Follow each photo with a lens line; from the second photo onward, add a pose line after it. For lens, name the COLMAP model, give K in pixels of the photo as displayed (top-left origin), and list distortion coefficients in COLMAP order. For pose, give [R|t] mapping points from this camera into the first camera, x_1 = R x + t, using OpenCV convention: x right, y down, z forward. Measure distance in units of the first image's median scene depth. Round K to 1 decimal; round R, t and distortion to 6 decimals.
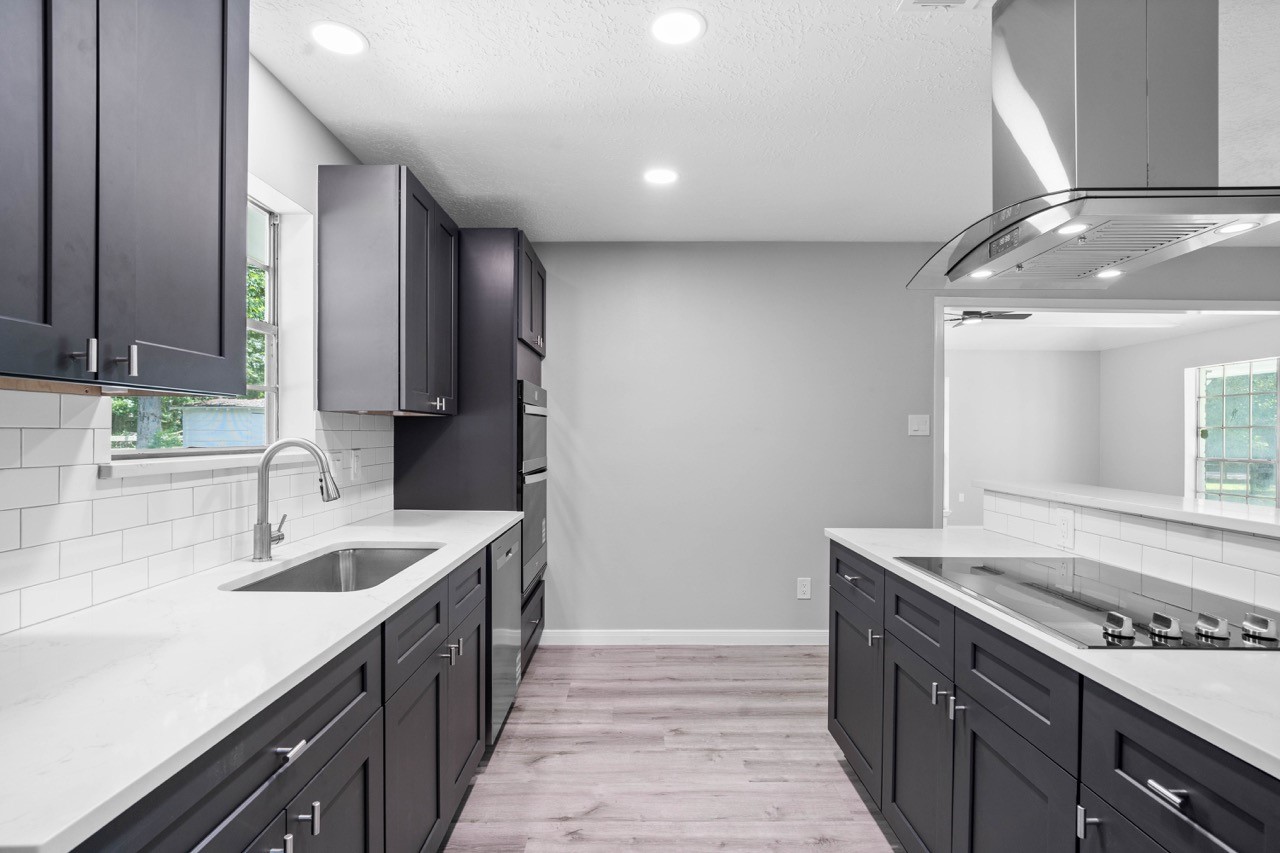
lens RADIAL K [[617.3, 0, 643.8], [0, 617.3, 438.5], [0, 0, 1]] dist [-0.008267, 0.000200]
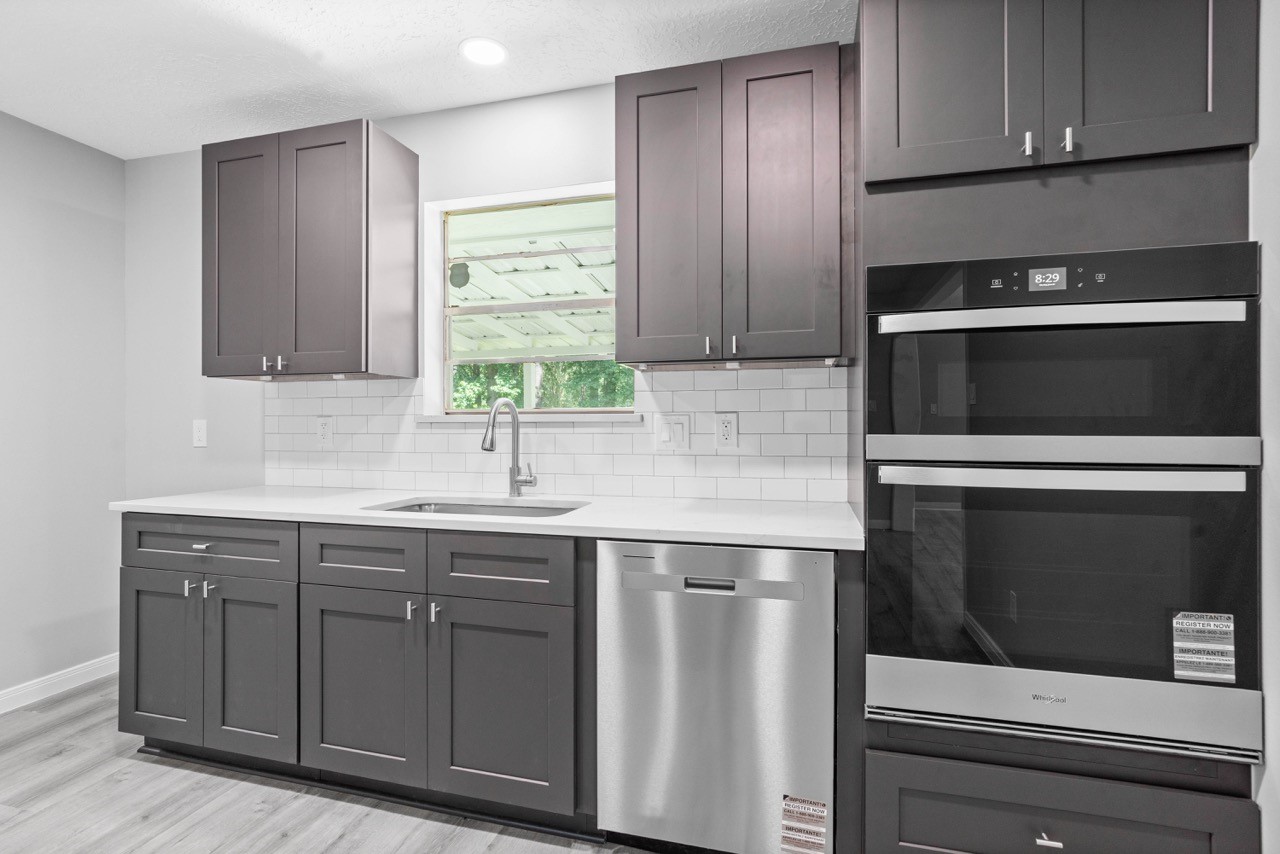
lens RADIAL K [[600.4, 0, 634.5], [0, 600.4, 427.4], [0, 0, 1]] dist [-0.010099, 0.000700]
pose [[-0.267335, 0.002208, -0.963601, 0.325386], [-0.005219, 0.999979, 0.003739, 0.032096], [0.963589, 0.006029, -0.267318, 1.001287]]
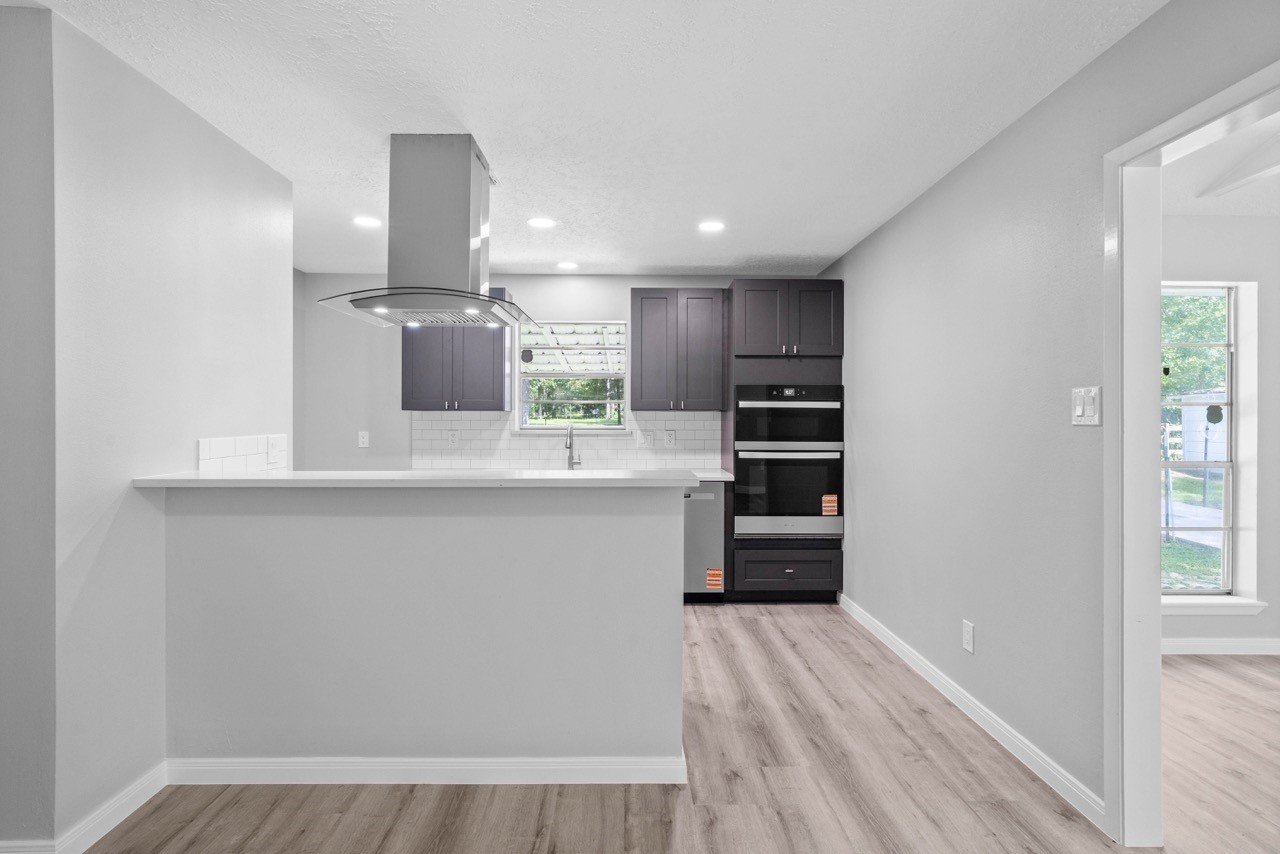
lens RADIAL K [[612.3, 0, 631.7], [0, 612.3, 428.3], [0, 0, 1]] dist [-0.010377, 0.000903]
pose [[0.010625, 0.010881, -0.999884, 1.279795], [-0.008992, 0.999901, 0.010785, -0.006943], [0.999903, 0.008876, 0.010722, 0.786423]]
